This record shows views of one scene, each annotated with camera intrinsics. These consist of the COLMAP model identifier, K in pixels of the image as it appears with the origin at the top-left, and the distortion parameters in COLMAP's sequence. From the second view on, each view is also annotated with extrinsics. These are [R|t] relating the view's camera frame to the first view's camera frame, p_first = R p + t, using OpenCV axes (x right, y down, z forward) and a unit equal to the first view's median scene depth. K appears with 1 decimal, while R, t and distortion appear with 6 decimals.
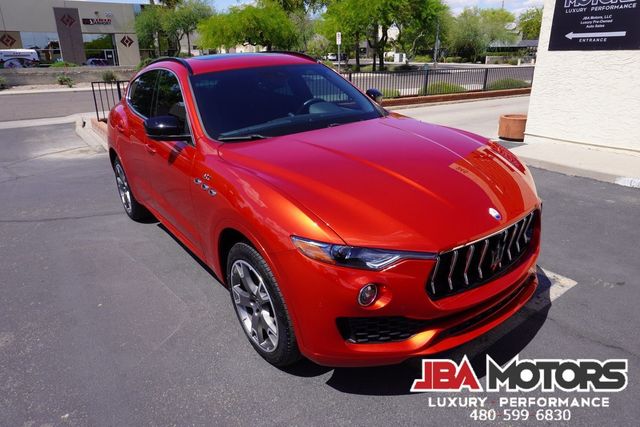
lens RADIAL K [[421.9, 0, 322.8], [0, 421.9, 207.3], [0, 0, 1]] dist [-0.043023, 0.021991]
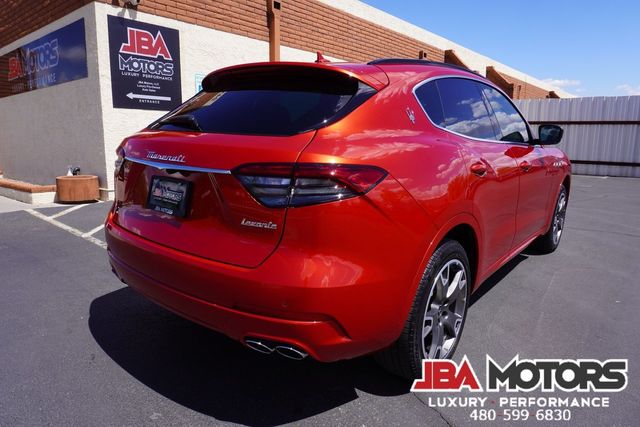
lens RADIAL K [[427.5, 0, 321.6], [0, 427.5, 209.2], [0, 0, 1]] dist [-0.050650, 0.025050]
pose [[-0.265416, -0.143140, 0.953449, -0.668864], [0.328260, 0.916419, 0.228960, -0.235467], [-0.906532, 0.373748, -0.196245, 0.901939]]
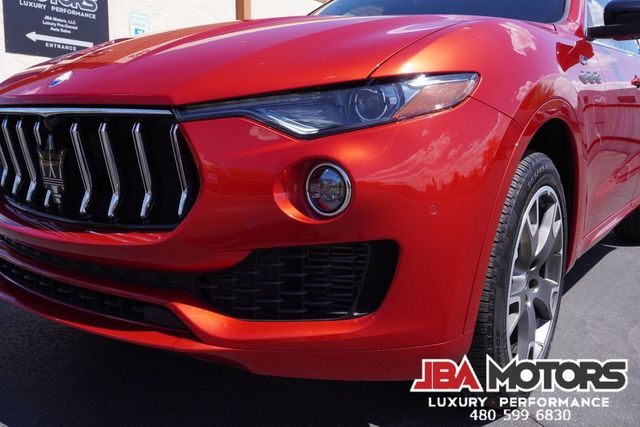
lens RADIAL K [[575.9, 0, 322.8], [0, 575.9, 208.9], [0, 0, 1]] dist [-0.012350, -0.013957]
pose [[-0.307640, -0.092086, 0.947036, -0.579586], [0.325264, 0.925168, 0.195619, -0.164747], [-0.894182, 0.368217, -0.254666, 0.940130]]
